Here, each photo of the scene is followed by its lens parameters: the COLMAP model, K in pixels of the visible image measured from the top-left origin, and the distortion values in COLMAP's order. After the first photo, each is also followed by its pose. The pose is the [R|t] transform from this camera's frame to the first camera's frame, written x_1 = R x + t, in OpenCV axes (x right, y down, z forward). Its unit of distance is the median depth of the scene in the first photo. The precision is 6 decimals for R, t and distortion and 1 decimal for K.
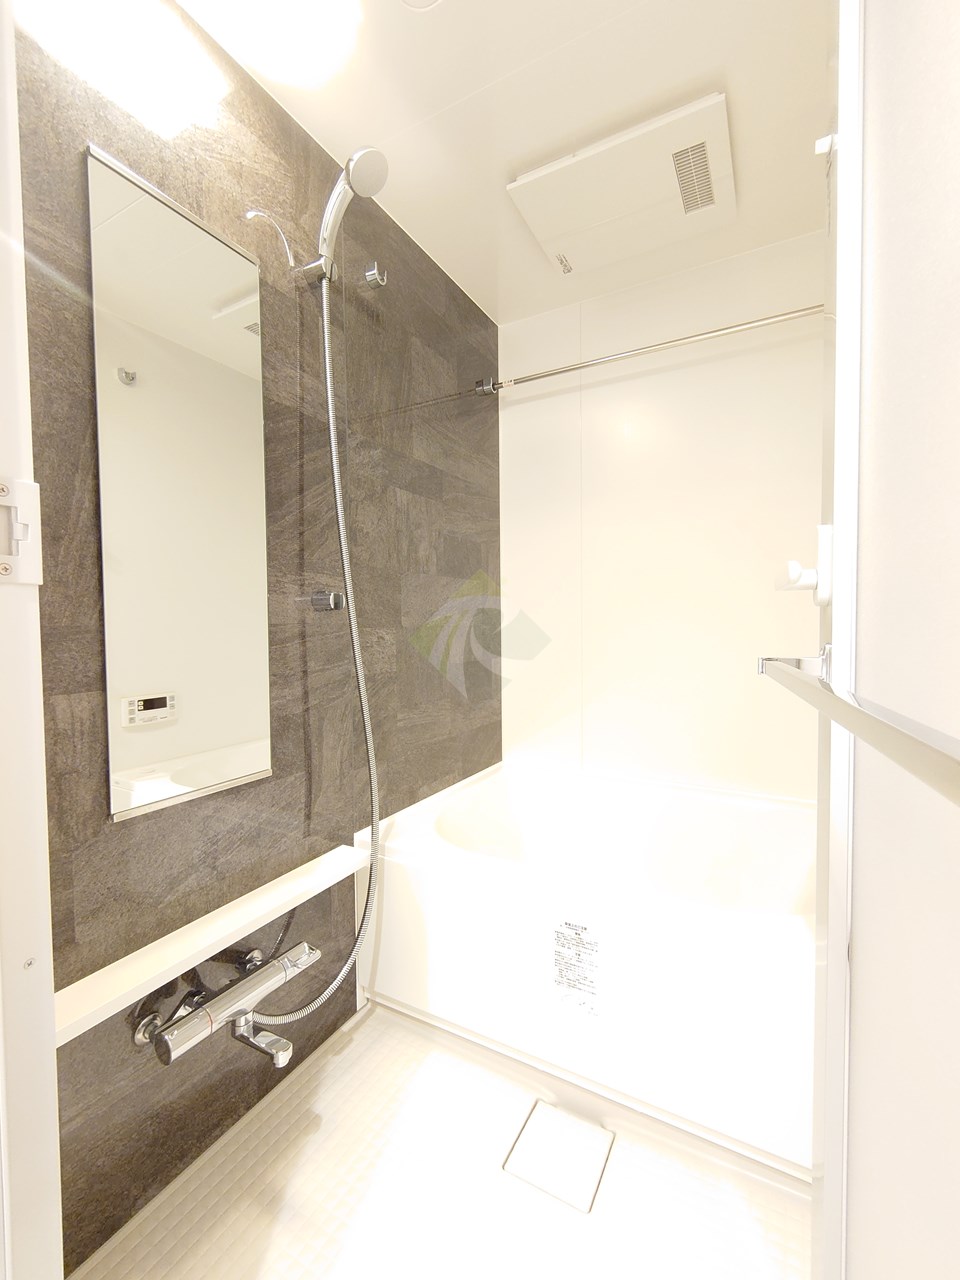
lens RADIAL K [[549.4, 0, 482.4], [0, 549.4, 639.1], [0, 0, 1]] dist [0.001379, 0.000162]
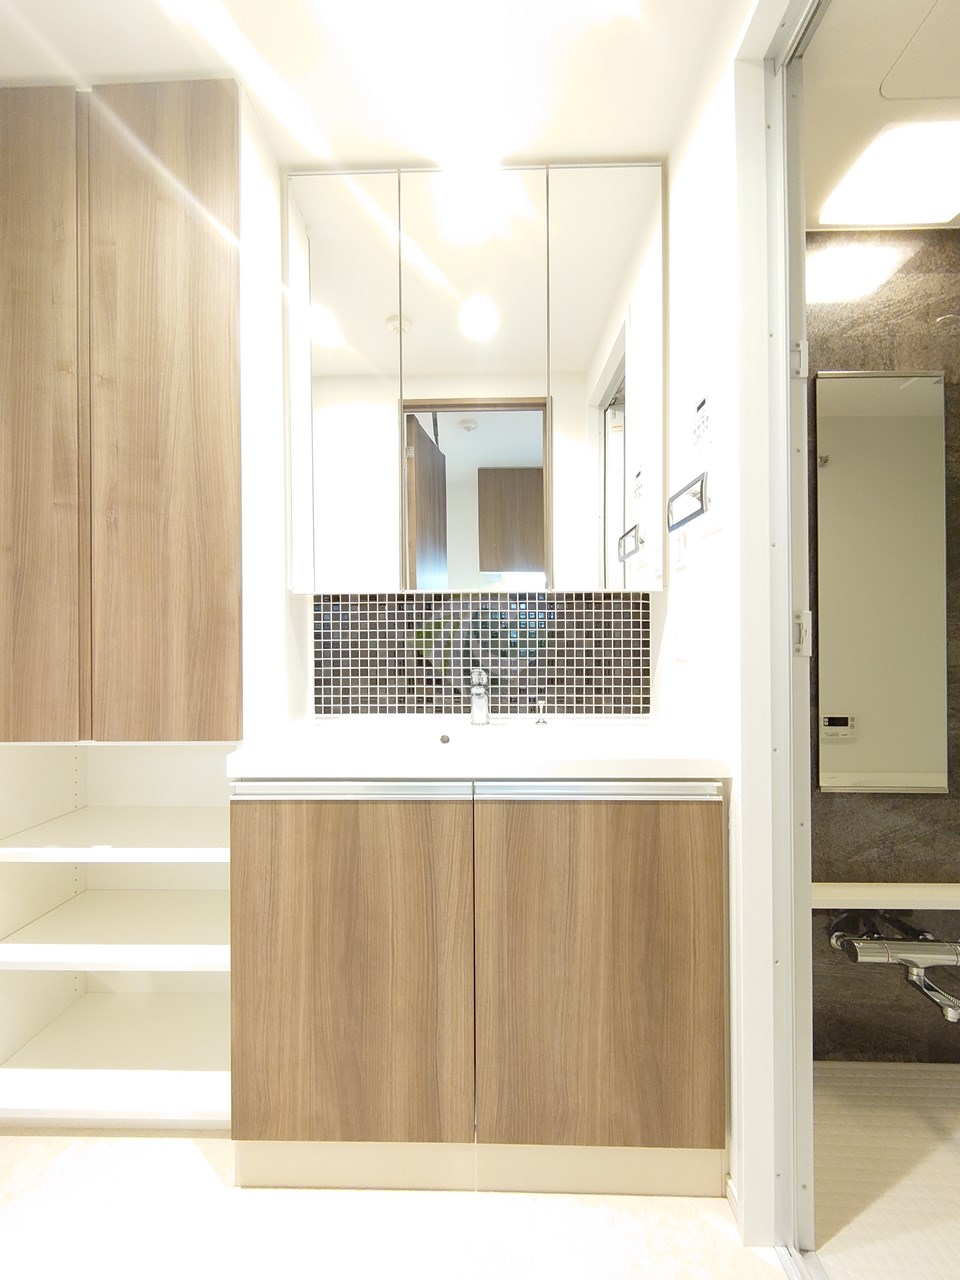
lens RADIAL K [[549.4, 0, 481.9], [0, 549.4, 644.8], [0, 0, 1]] dist [0.001379, 0.000162]
pose [[0.457706, 0.005198, -0.889088, 0.237143], [-0.028916, 0.999541, -0.009043, -0.035869], [0.888633, 0.029848, 0.457646, -0.503692]]
